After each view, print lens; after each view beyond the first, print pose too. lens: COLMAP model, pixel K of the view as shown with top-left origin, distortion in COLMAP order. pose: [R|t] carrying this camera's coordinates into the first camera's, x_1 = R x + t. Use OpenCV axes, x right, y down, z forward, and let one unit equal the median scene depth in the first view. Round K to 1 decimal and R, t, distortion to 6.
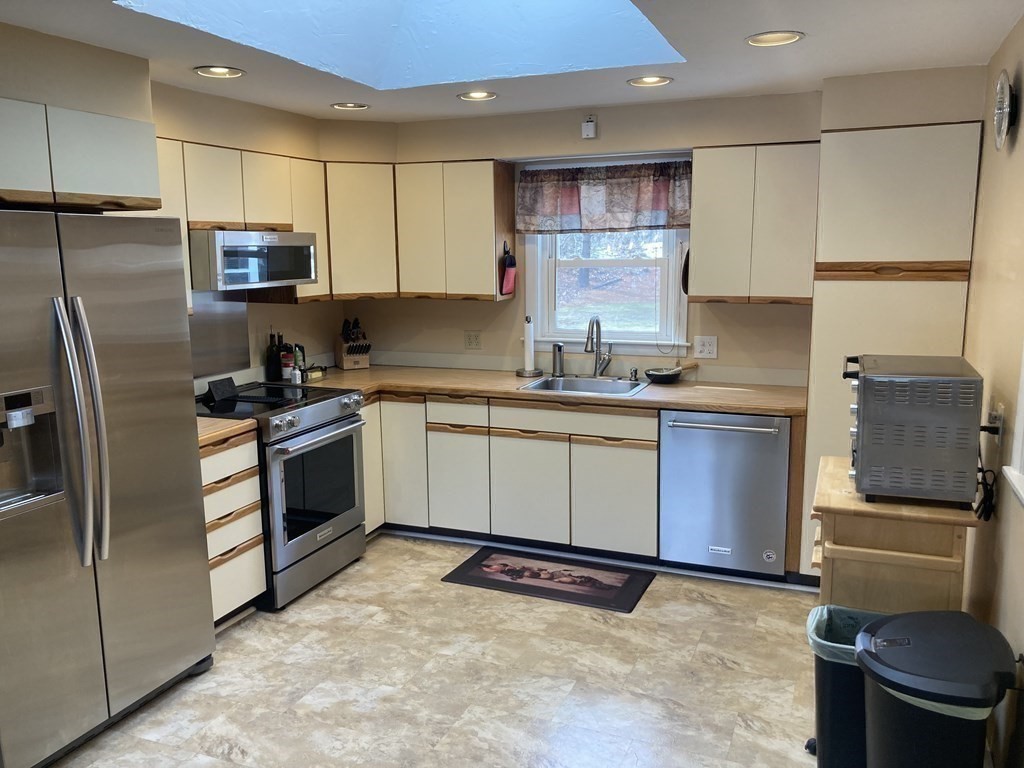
lens RADIAL K [[838.0, 0, 511.9], [0, 838.0, 386.9], [0, 0, 1]] dist [0.029102, -0.021471]
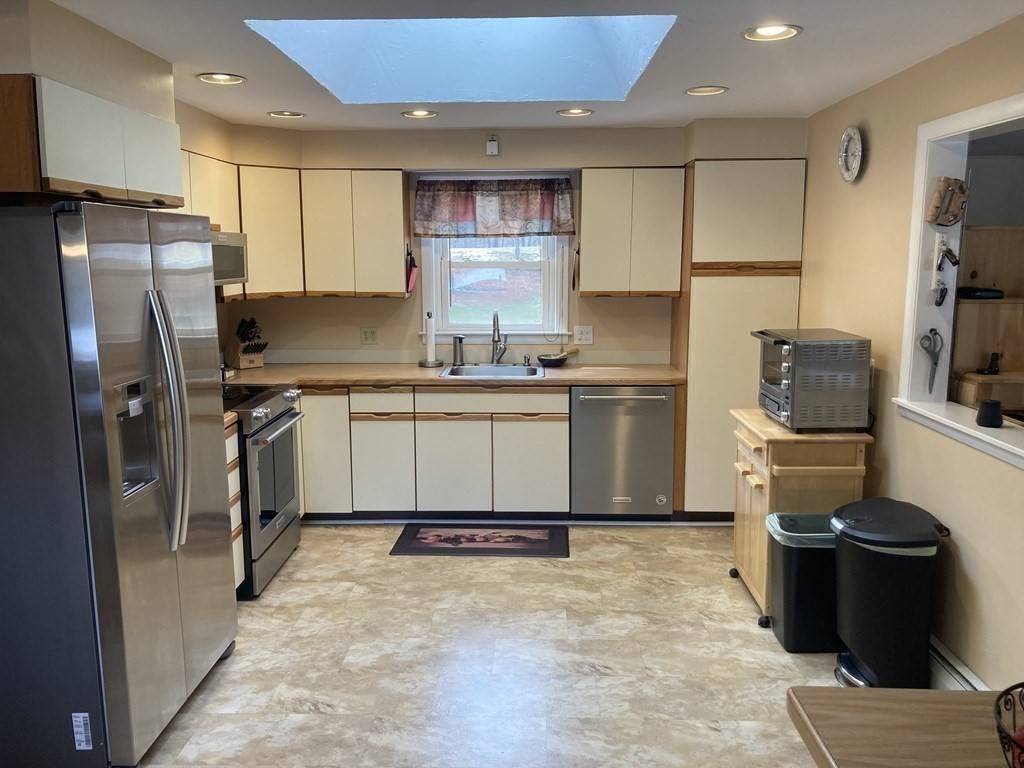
lens RADIAL K [[838.0, 0, 504.9], [0, 838.0, 380.9], [0, 0, 1]] dist [0.029102, -0.021471]
pose [[0.935995, -0.047107, 0.348847, -0.329152], [0.053188, 0.998554, -0.007868, 0.023813], [-0.347972, 0.025919, 0.937147, -0.079375]]
